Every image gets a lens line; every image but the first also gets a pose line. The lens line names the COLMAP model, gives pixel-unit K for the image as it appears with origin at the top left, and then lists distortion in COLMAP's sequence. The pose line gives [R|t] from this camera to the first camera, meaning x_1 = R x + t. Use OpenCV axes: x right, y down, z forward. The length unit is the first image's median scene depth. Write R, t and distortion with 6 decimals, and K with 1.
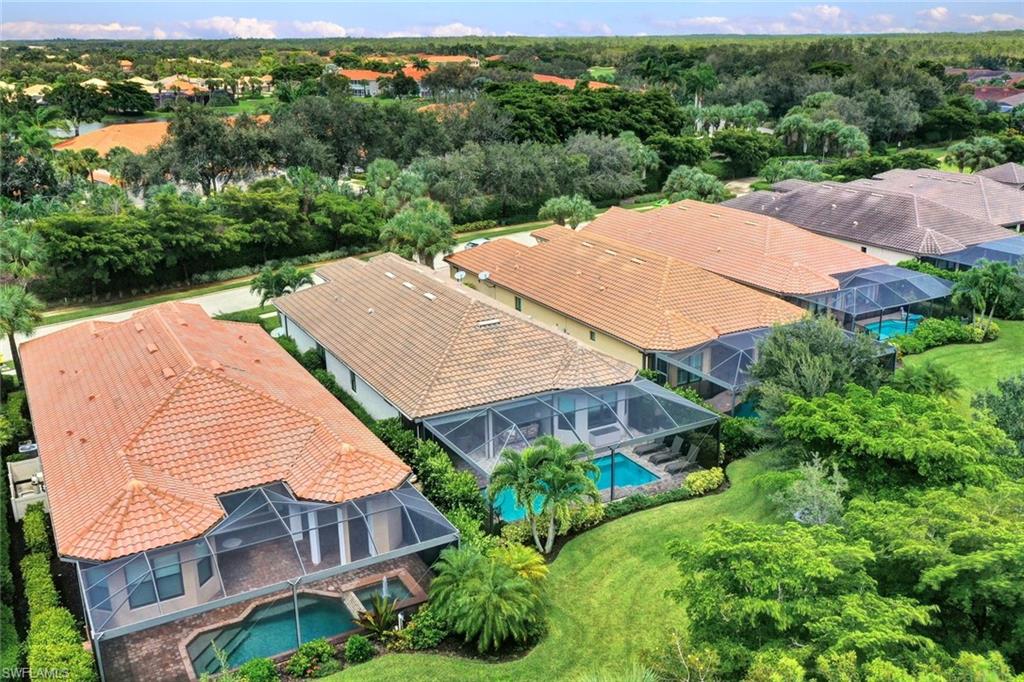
lens RADIAL K [[926.3, 0, 512.0], [0, 926.3, 341.0], [0, 0, 1]] dist [0.006754, 0.008806]
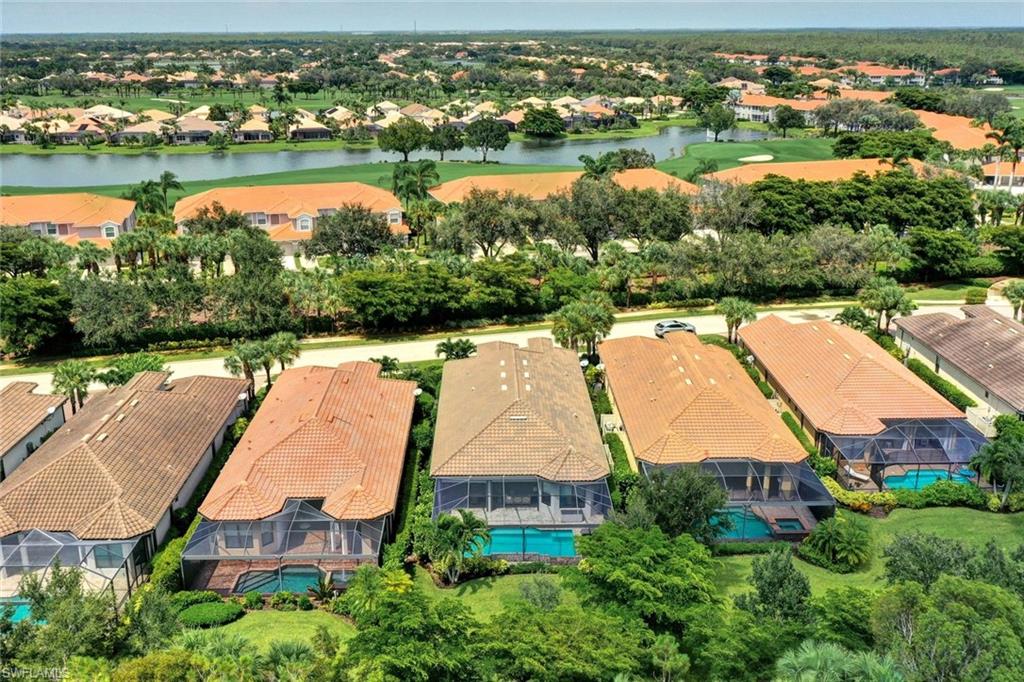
lens RADIAL K [[926.3, 0, 512.0], [0, 926.3, 341.0], [0, 0, 1]] dist [0.006754, 0.008806]
pose [[0.877284, 0.159796, -0.452591, 0.390640], [-0.150677, 0.986973, 0.056404, -0.141795], [0.455708, 0.018713, 0.889933, -0.186232]]
